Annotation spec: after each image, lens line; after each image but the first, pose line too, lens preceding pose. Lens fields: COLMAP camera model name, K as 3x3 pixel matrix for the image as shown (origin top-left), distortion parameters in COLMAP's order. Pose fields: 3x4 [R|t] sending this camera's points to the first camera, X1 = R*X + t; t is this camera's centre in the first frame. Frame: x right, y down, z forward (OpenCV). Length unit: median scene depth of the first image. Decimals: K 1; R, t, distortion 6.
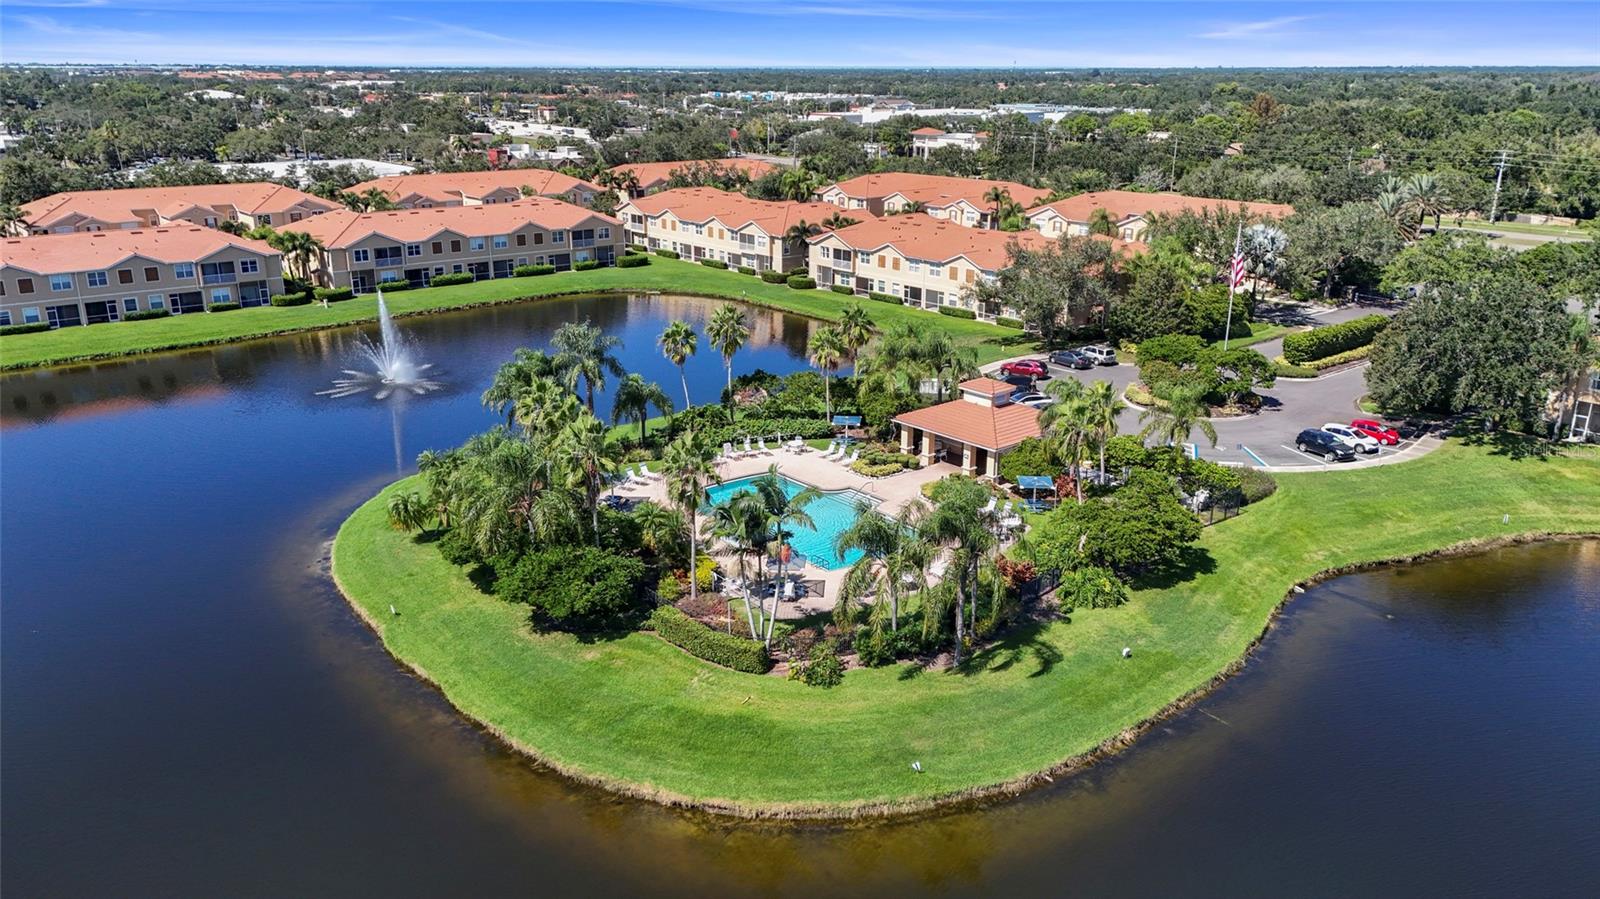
lens RADIAL K [[1193.3, 0, 800.0], [0, 1193.3, 449.5], [0, 0, 1]] dist [0.114366, -0.149598]
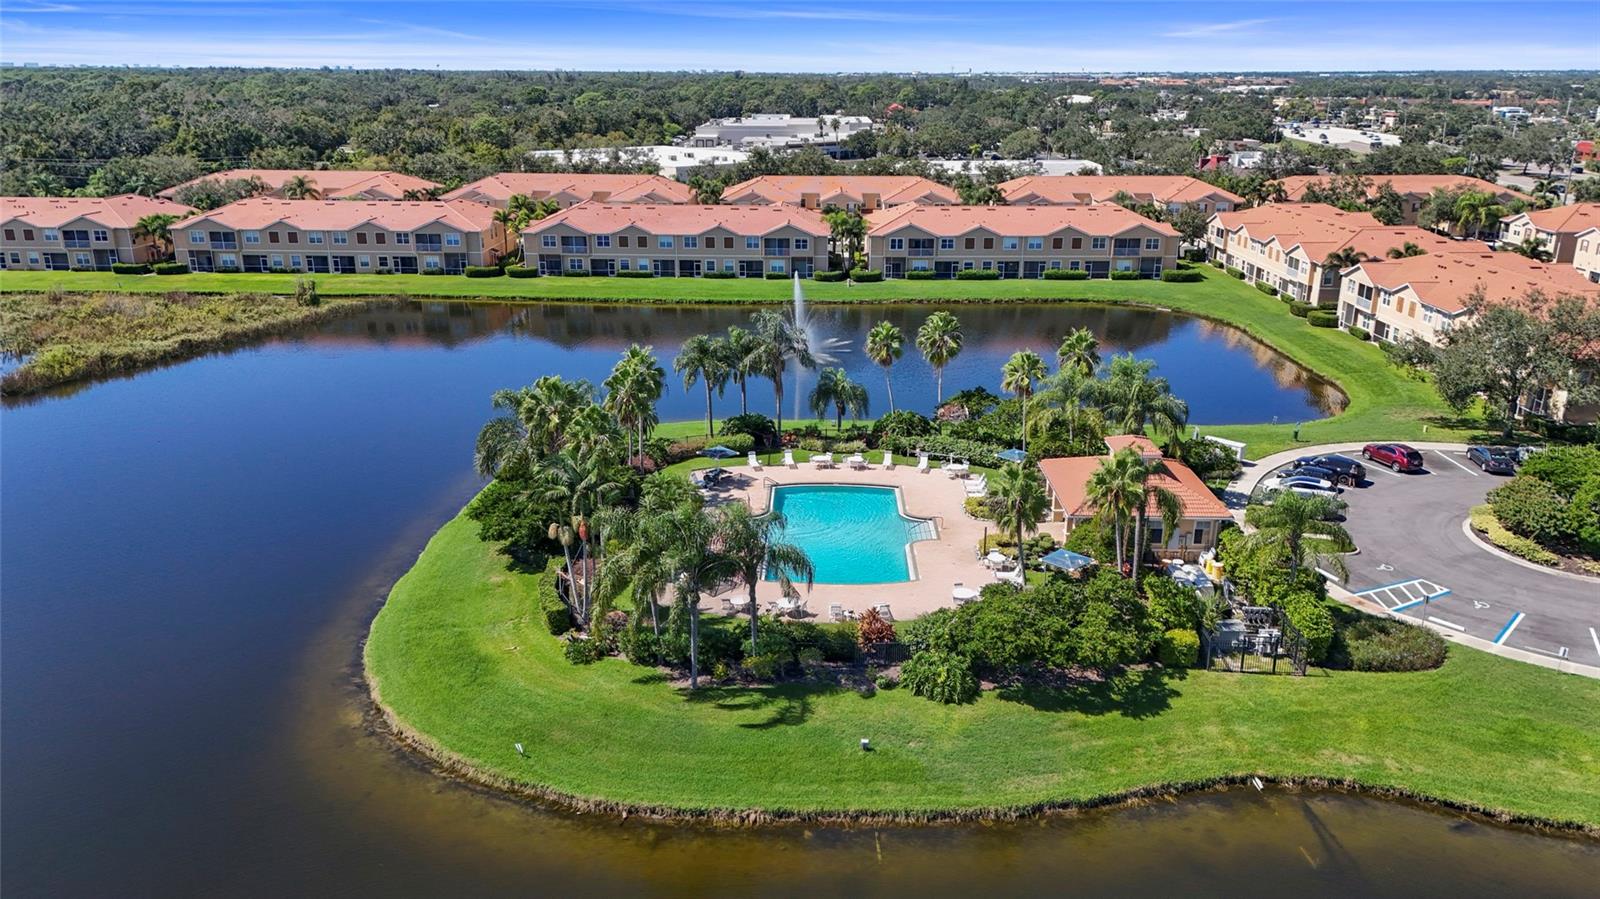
lens RADIAL K [[1193.3, 0, 800.0], [0, 1193.3, 449.5], [0, 0, 1]] dist [0.114366, -0.149598]
pose [[0.742689, 0.202590, -0.638256, 0.307067], [-0.205006, 0.976161, 0.071296, -0.037124], [0.637484, 0.077896, 0.766515, 0.120997]]
